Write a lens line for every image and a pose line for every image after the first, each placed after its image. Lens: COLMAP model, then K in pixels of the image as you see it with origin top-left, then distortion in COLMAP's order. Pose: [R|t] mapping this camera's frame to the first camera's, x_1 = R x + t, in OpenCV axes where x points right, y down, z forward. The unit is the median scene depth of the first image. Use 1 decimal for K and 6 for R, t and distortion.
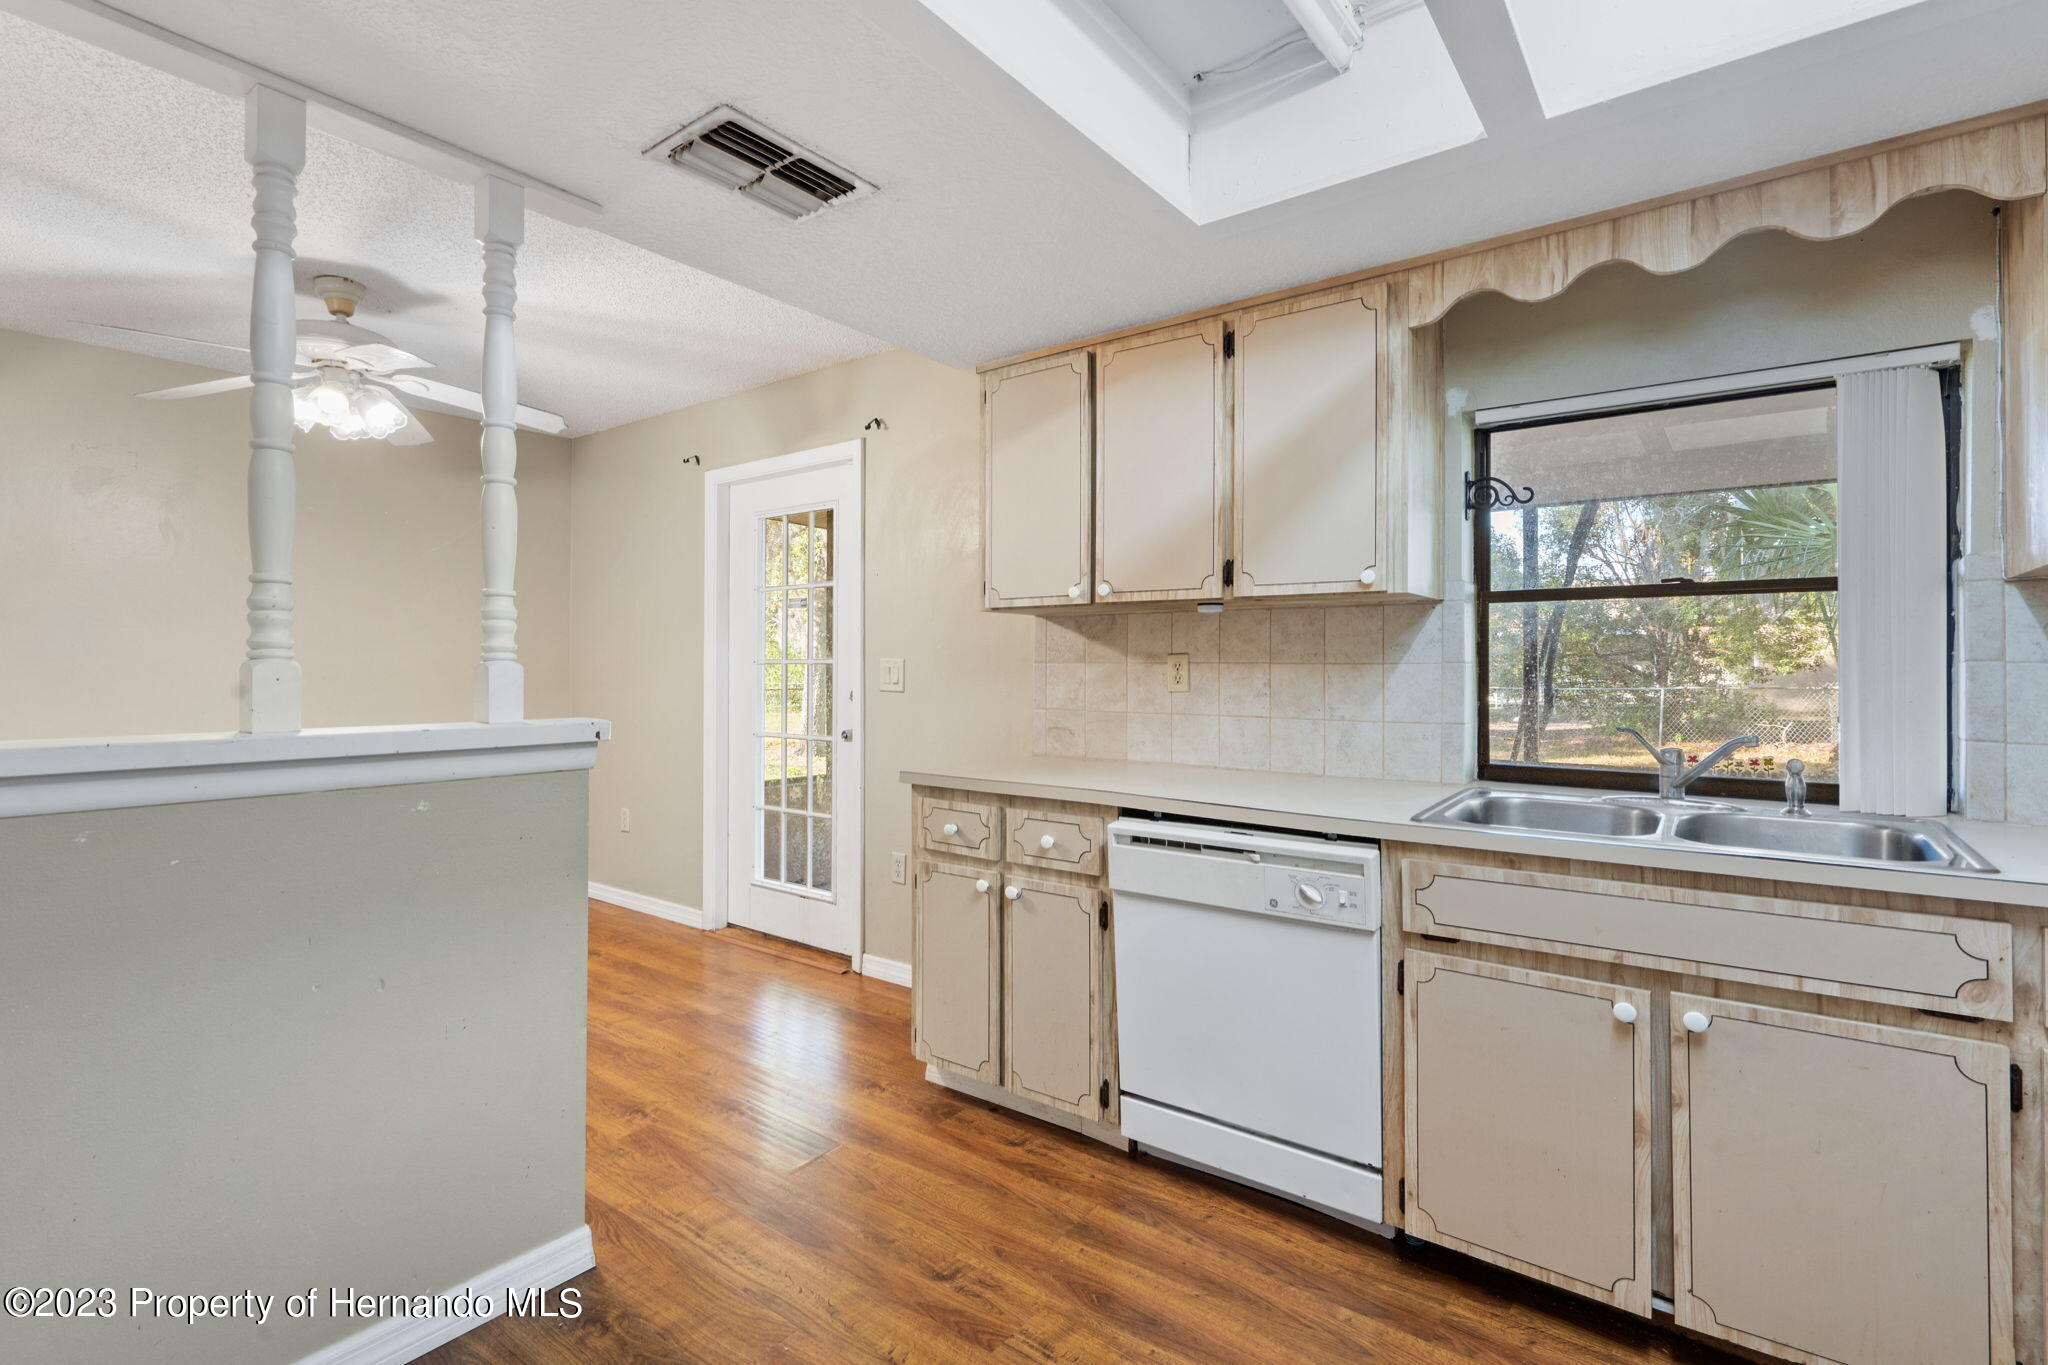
lens RADIAL K [[936.6, 0, 1019.6], [0, 936.6, 654.1], [0, 0, 1]] dist [-0.001154, 0.000849]
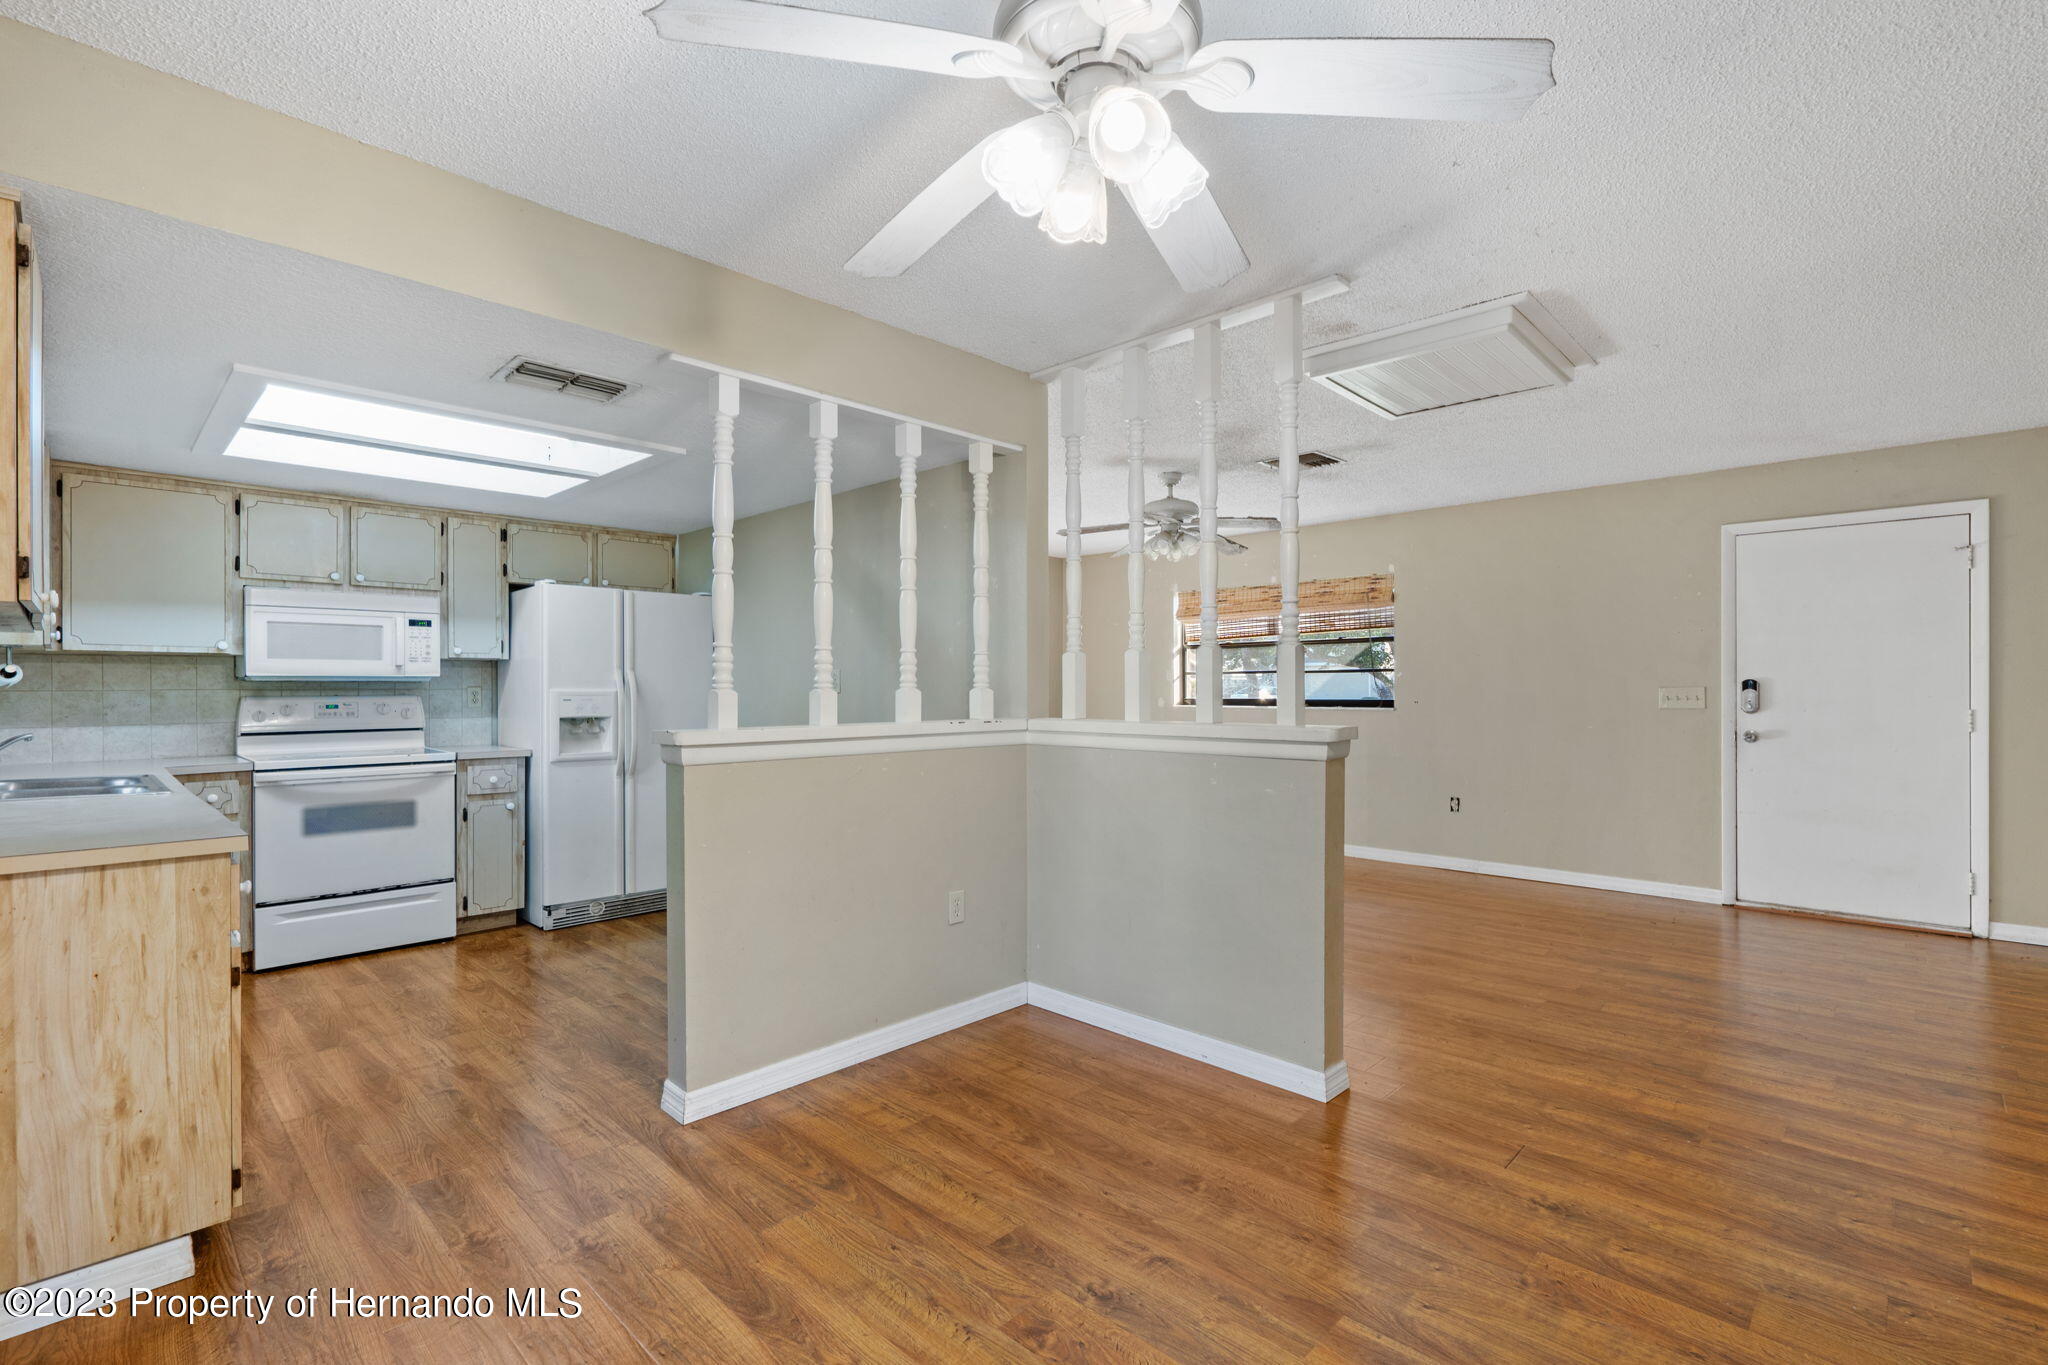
lens RADIAL K [[936.6, 0, 1026.7], [0, 936.6, 687.8], [0, 0, 1]] dist [-0.001154, 0.000849]
pose [[-0.992053, 0.000419, 0.125824, -0.902309], [-0.001692, 0.999860, -0.016675, 0.021280], [-0.125813, -0.016756, -0.991912, 1.795501]]
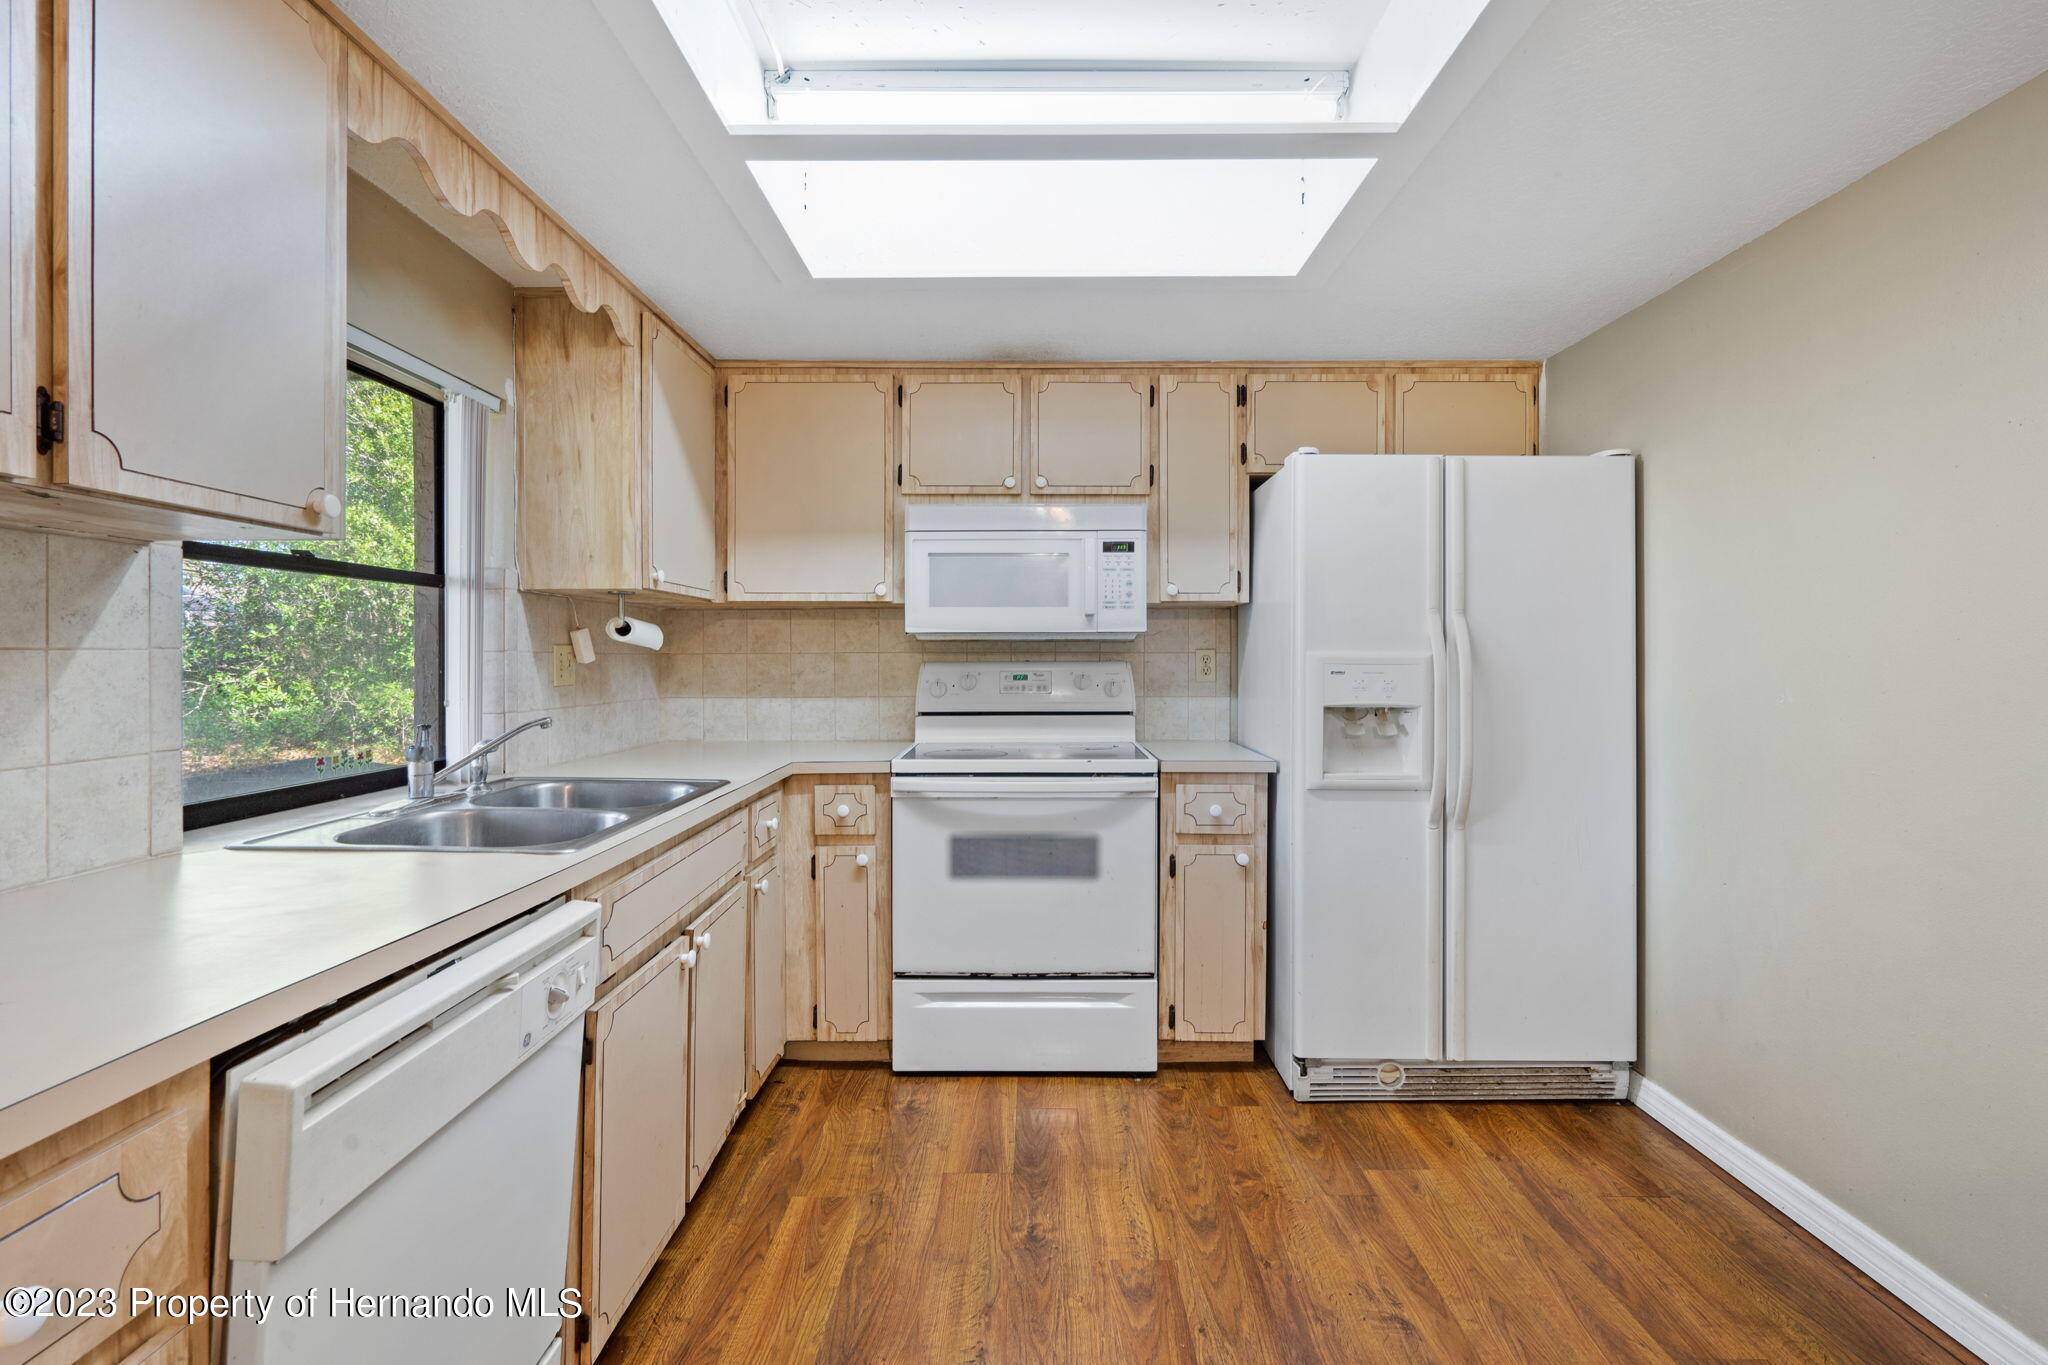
lens RADIAL K [[936.6, 0, 1022.6], [0, 936.6, 659.9], [0, 0, 1]] dist [-0.001154, 0.000849]
pose [[-0.596187, -0.006491, 0.802819, -0.336713], [-0.014563, 0.999890, -0.002730, 0.009690], [-0.802713, -0.013320, -0.596216, 0.888349]]
